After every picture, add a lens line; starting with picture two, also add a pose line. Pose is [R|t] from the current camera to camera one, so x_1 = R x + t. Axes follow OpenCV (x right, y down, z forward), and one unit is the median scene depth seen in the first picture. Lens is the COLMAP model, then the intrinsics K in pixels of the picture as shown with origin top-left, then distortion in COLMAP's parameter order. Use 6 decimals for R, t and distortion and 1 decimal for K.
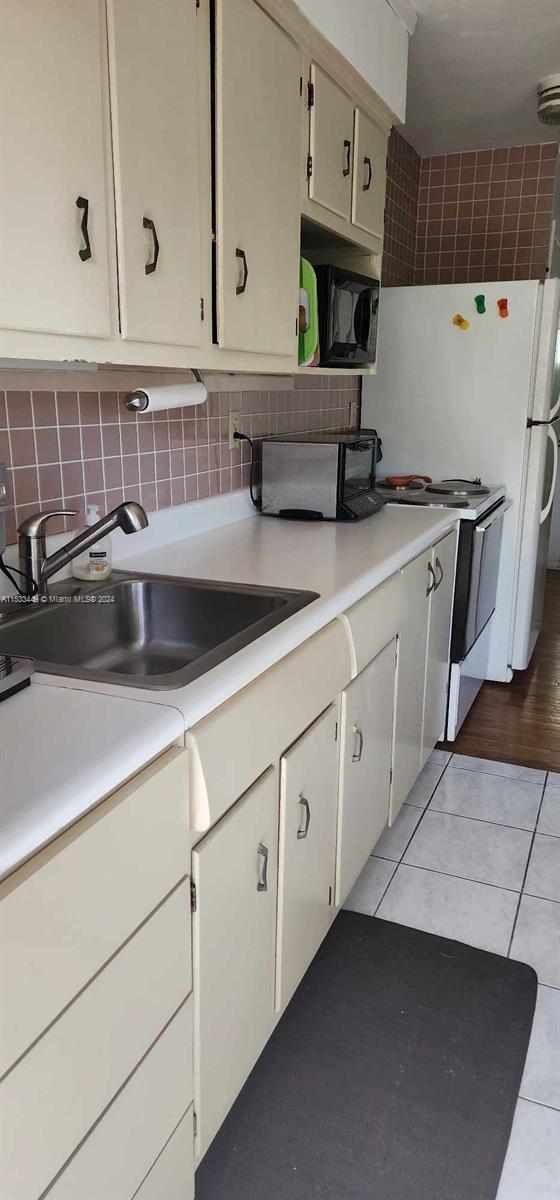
lens RADIAL K [[794.9, 0, 275.3], [0, 794.9, 589.1], [0, 0, 1]] dist [0.110951, -0.120097]
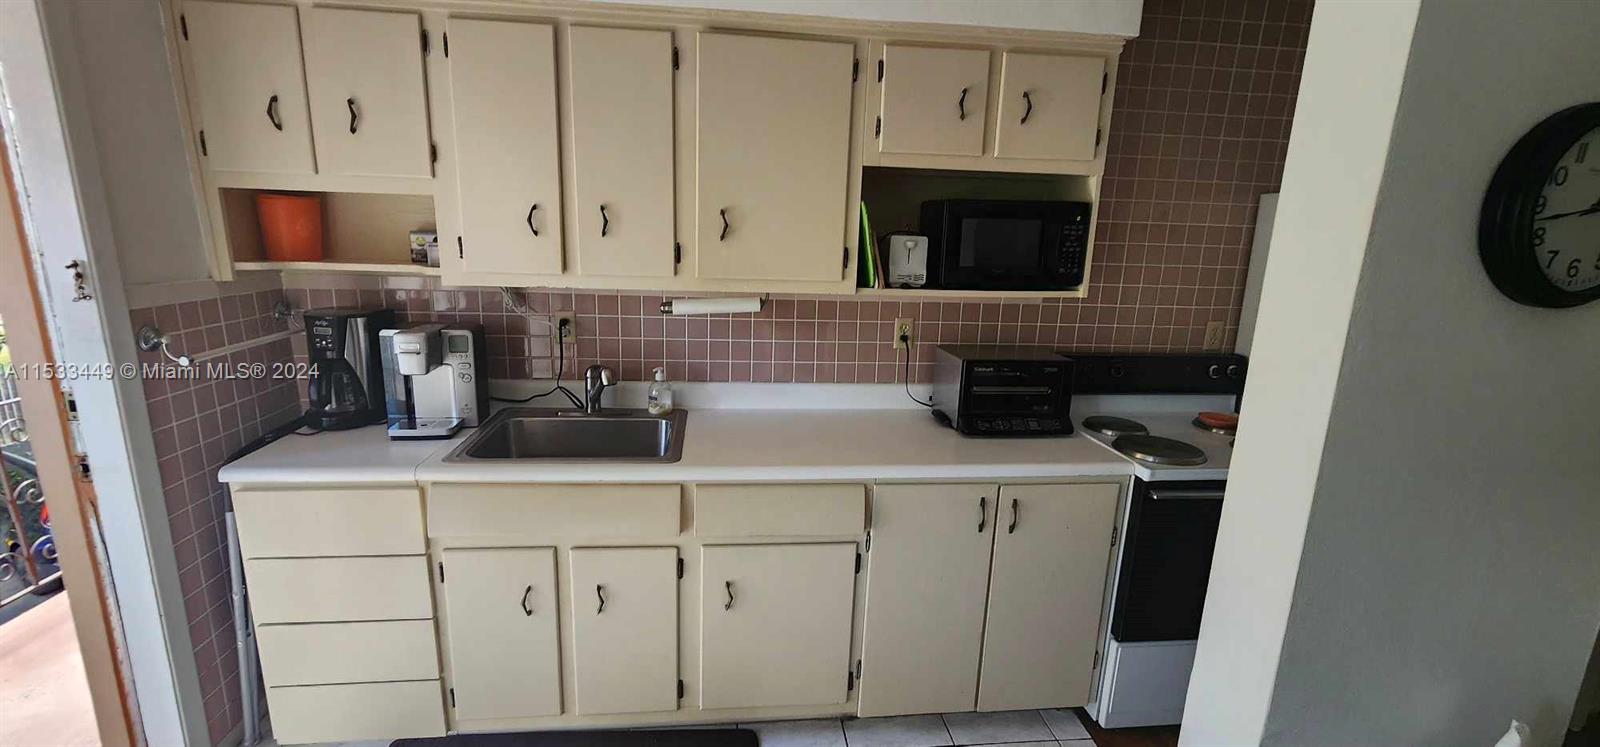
lens RADIAL K [[657.9, 0, 794.1], [0, 657.9, 379.2], [0, 0, 1]] dist [0.000215, 0.000632]
pose [[0.487558, 0.199064, -0.850094, 0.789980], [-0.243674, 0.965997, 0.086448, -0.201058], [0.838397, 0.164998, 0.519486, 0.422632]]
